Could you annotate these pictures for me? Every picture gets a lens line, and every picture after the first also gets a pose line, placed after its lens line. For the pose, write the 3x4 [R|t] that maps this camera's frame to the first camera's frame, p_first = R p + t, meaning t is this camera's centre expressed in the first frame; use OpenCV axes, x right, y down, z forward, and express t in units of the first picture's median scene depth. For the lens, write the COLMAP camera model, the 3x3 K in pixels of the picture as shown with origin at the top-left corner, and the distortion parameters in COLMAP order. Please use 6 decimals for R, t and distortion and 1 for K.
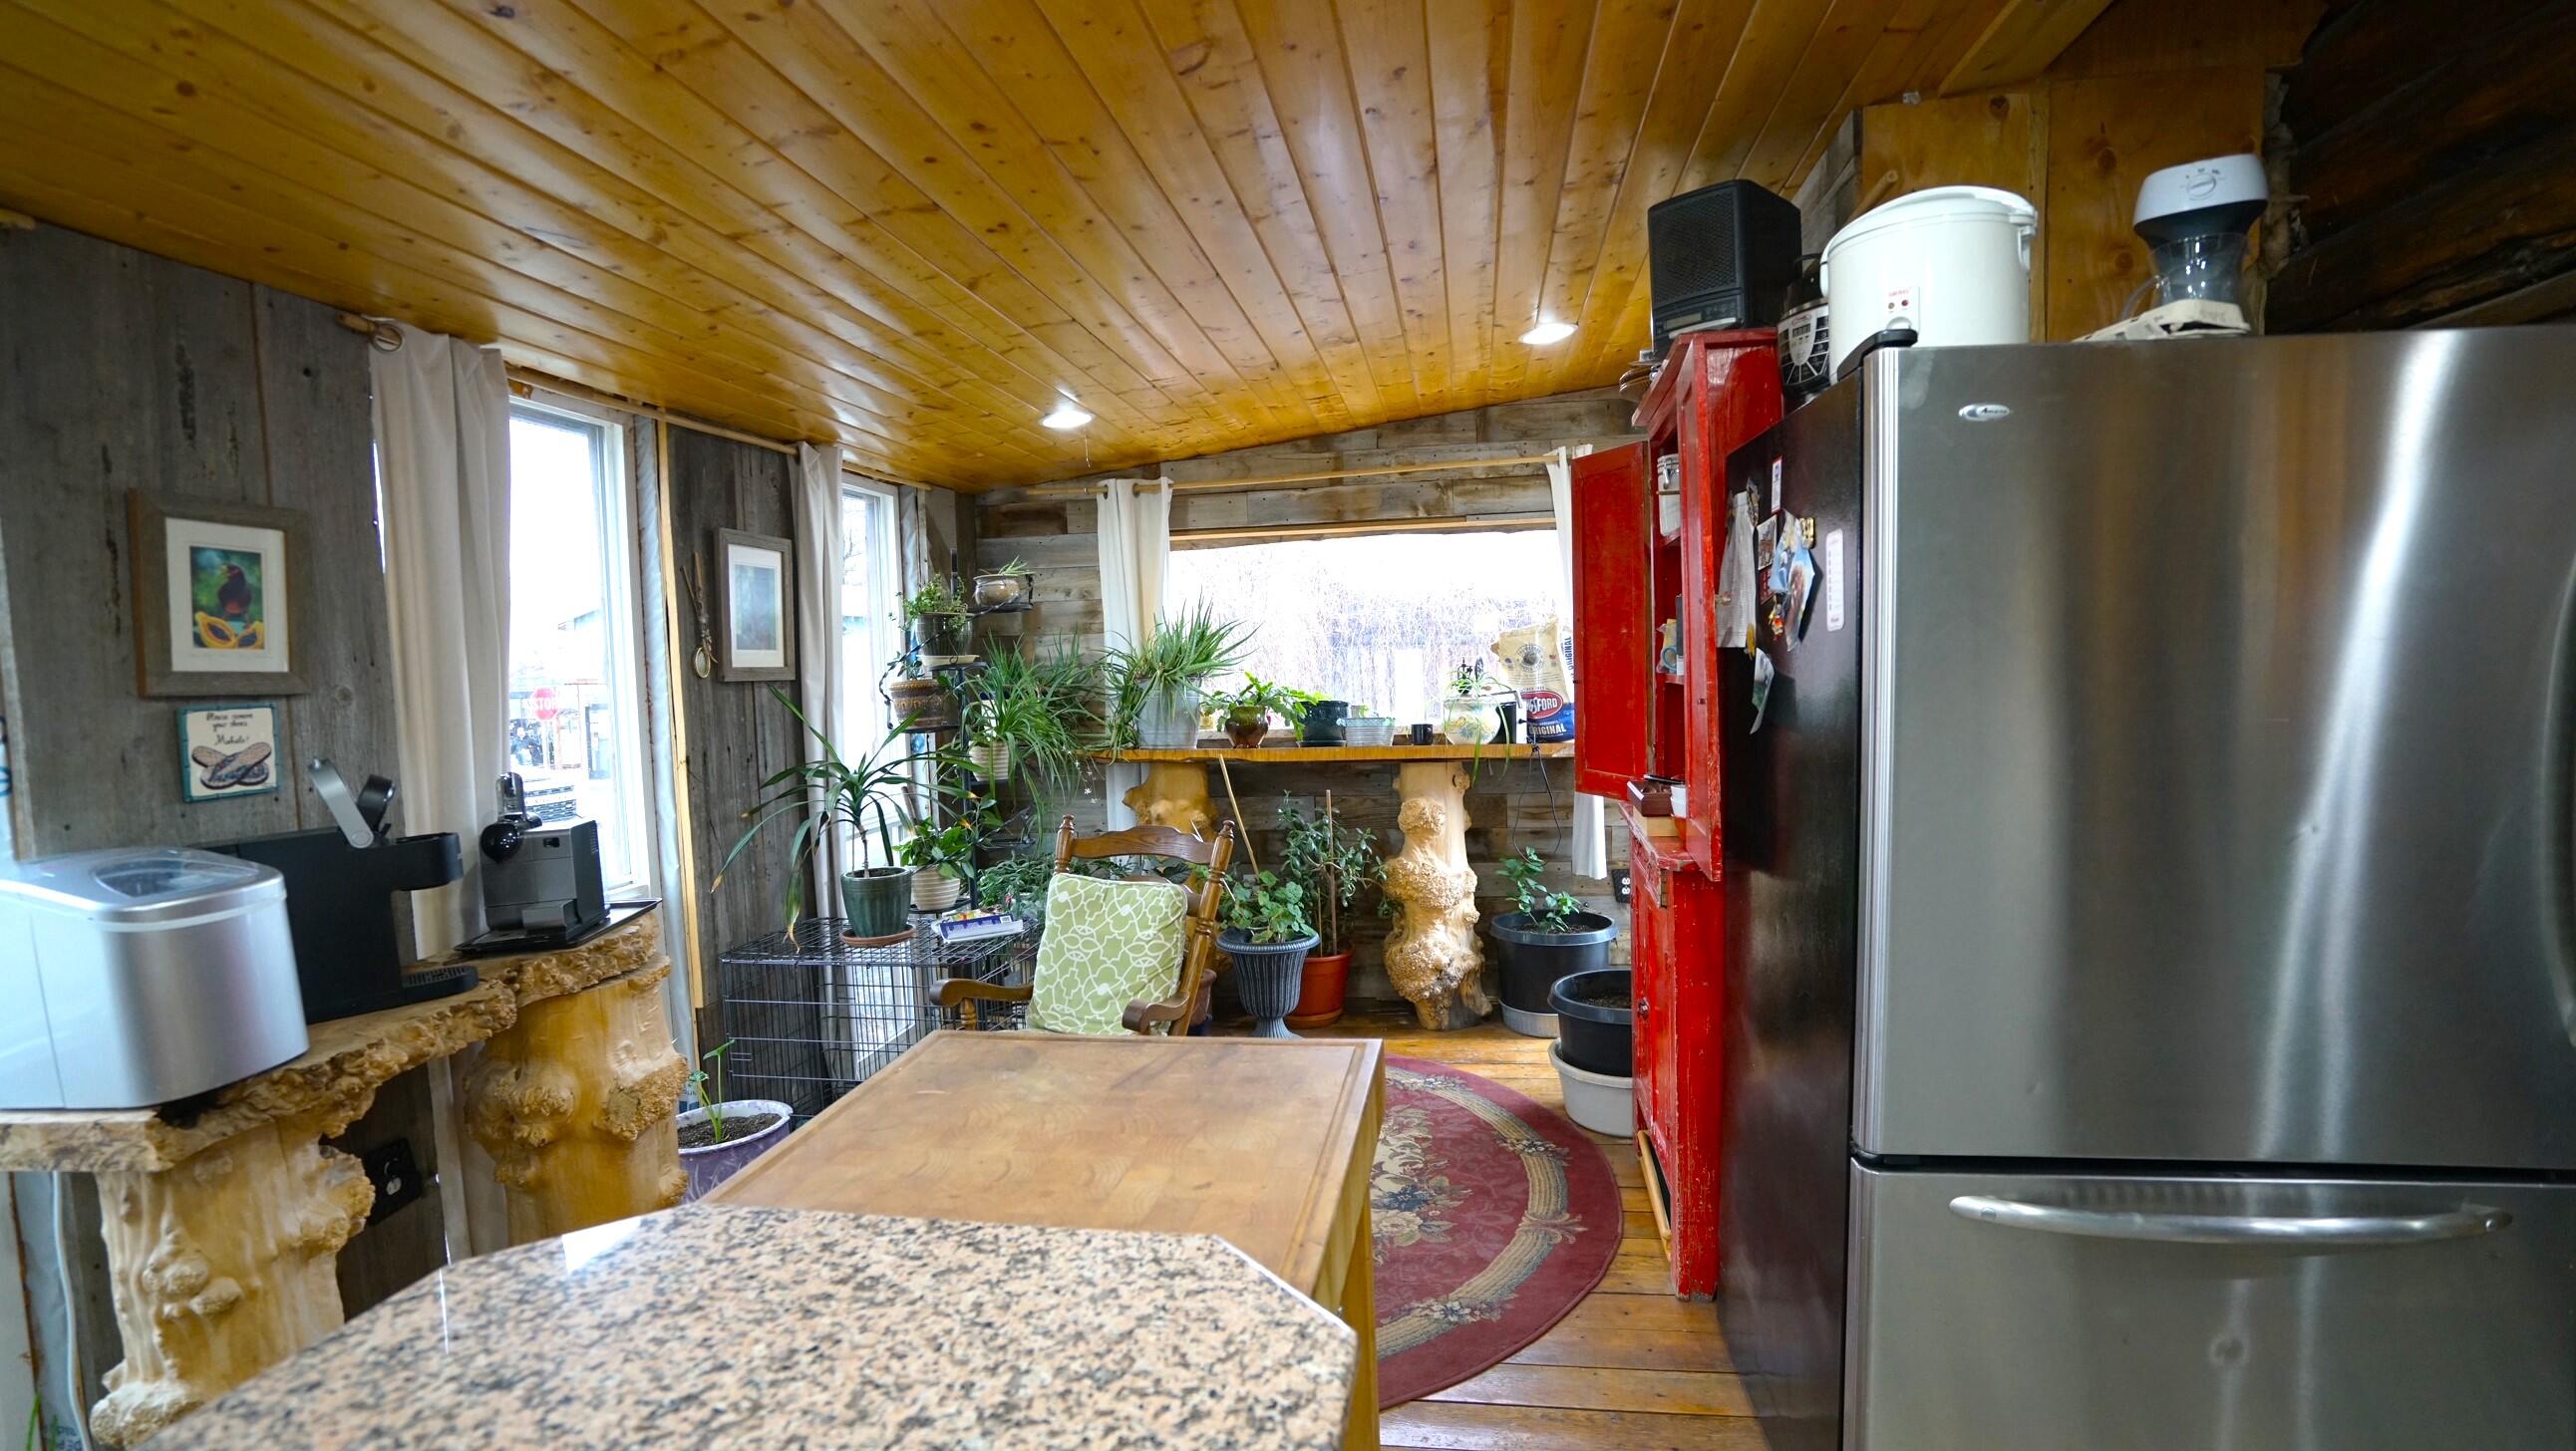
lens RADIAL K [[1182.6, 0, 1283.2], [0, 1182.6, 731.0], [0, 0, 1]] dist [-0.062025, 0.022623]
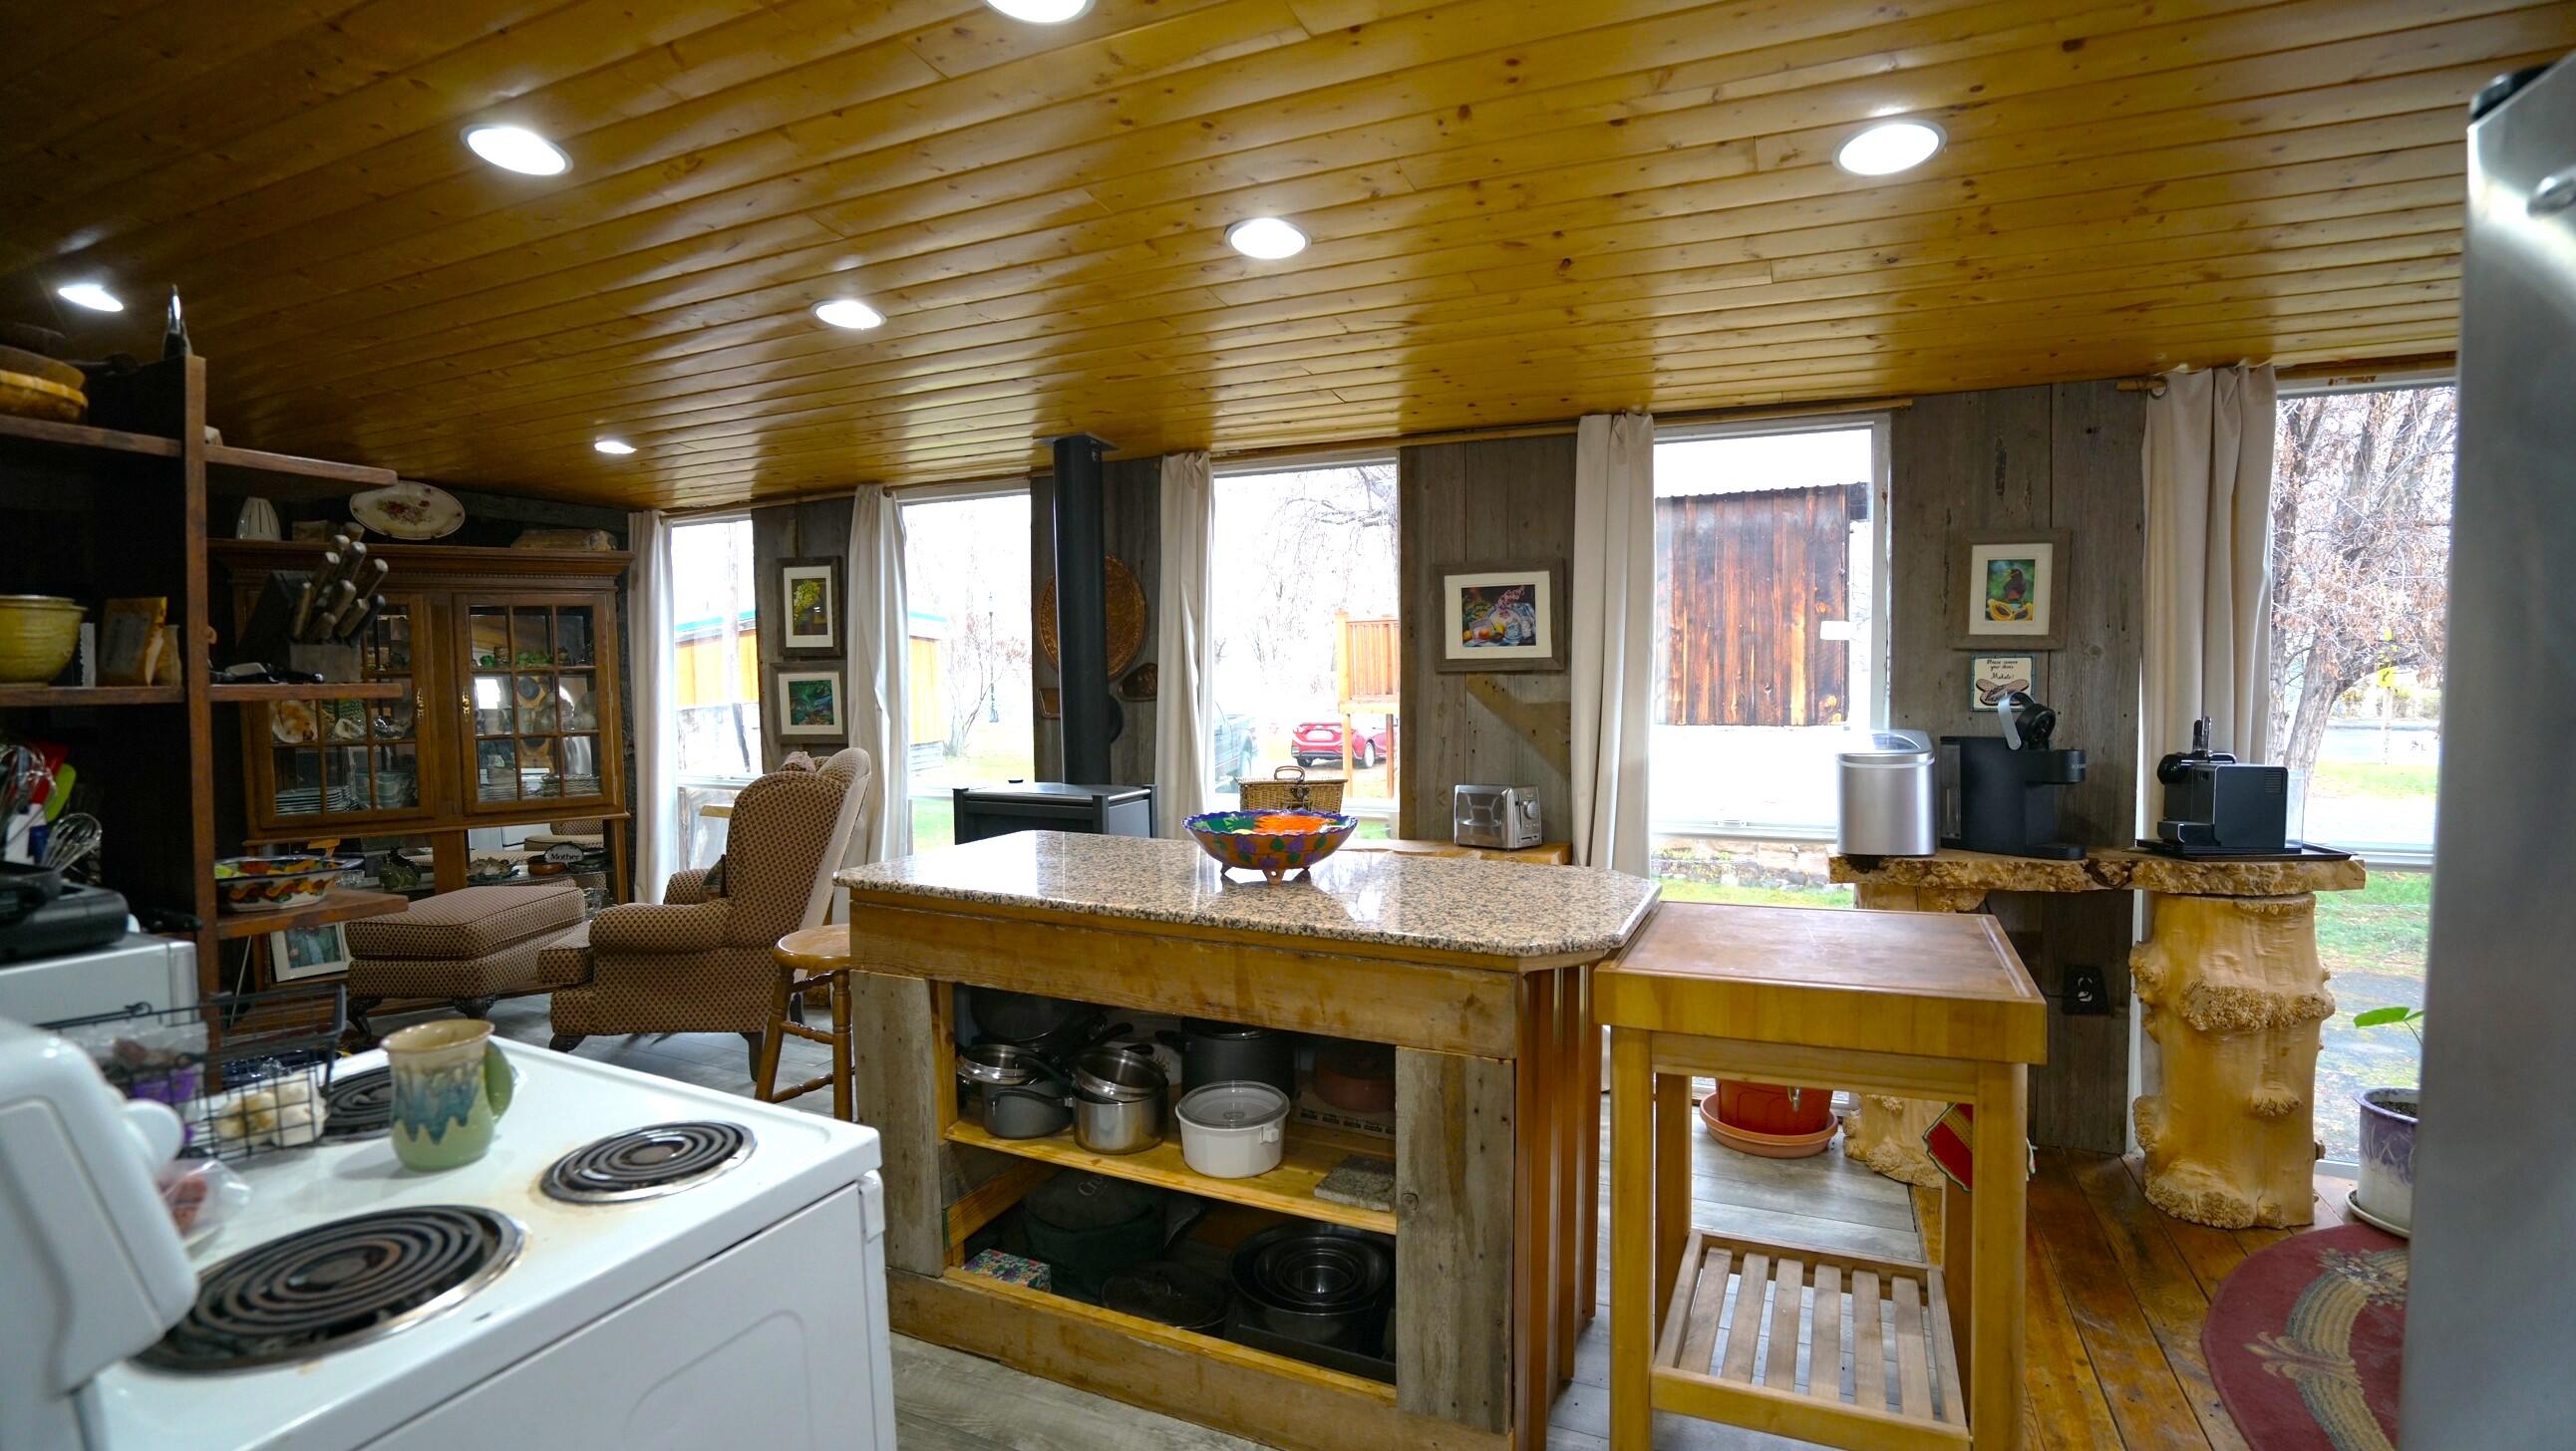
lens RADIAL K [[1182.6, 0, 1283.2], [0, 1182.6, 731.0], [0, 0, 1]] dist [-0.062025, 0.022623]
pose [[-0.272460, 0.091975, -0.957761, 0.415233], [-0.039222, 0.993532, 0.106568, -0.022191], [0.961367, 0.066601, -0.267090, 0.197706]]
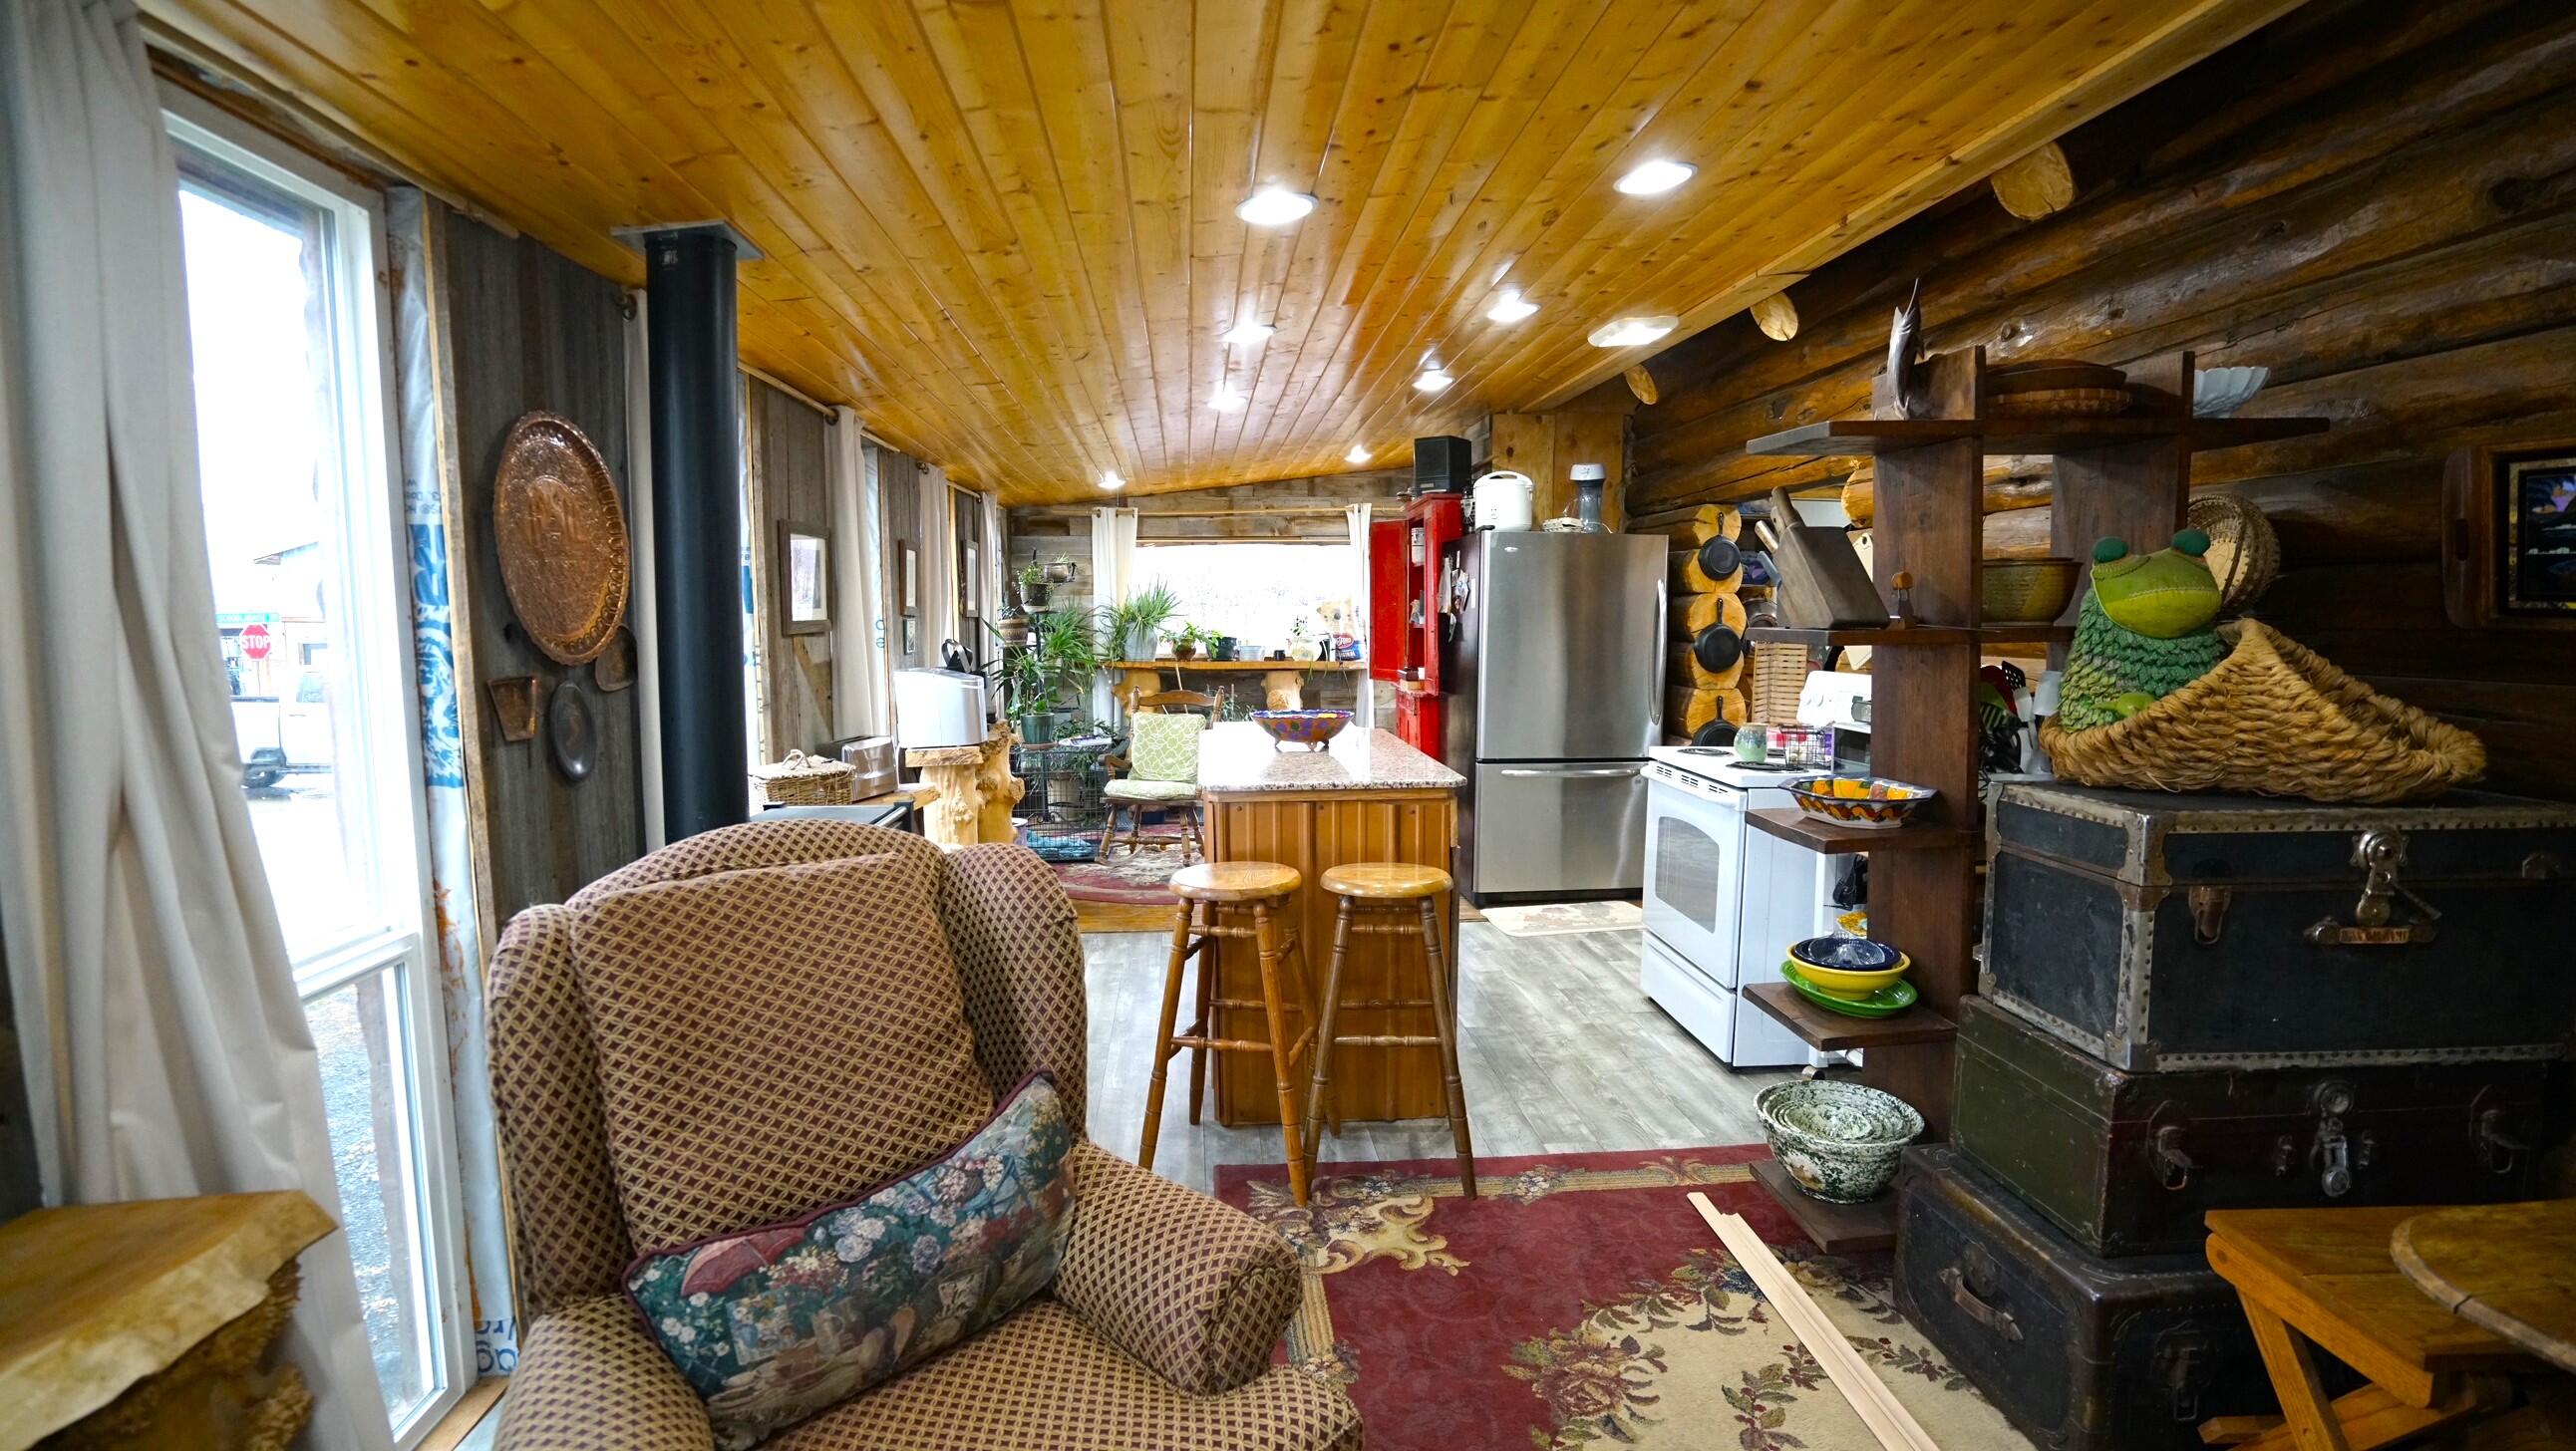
lens RADIAL K [[1182.6, 0, 1283.2], [0, 1182.6, 731.0], [0, 0, 1]] dist [-0.062025, 0.022623]
pose [[0.970754, 0.003795, 0.240046, -0.328095], [-0.012137, 0.999372, 0.033285, 0.060046], [-0.239769, -0.035225, 0.970191, -0.818902]]
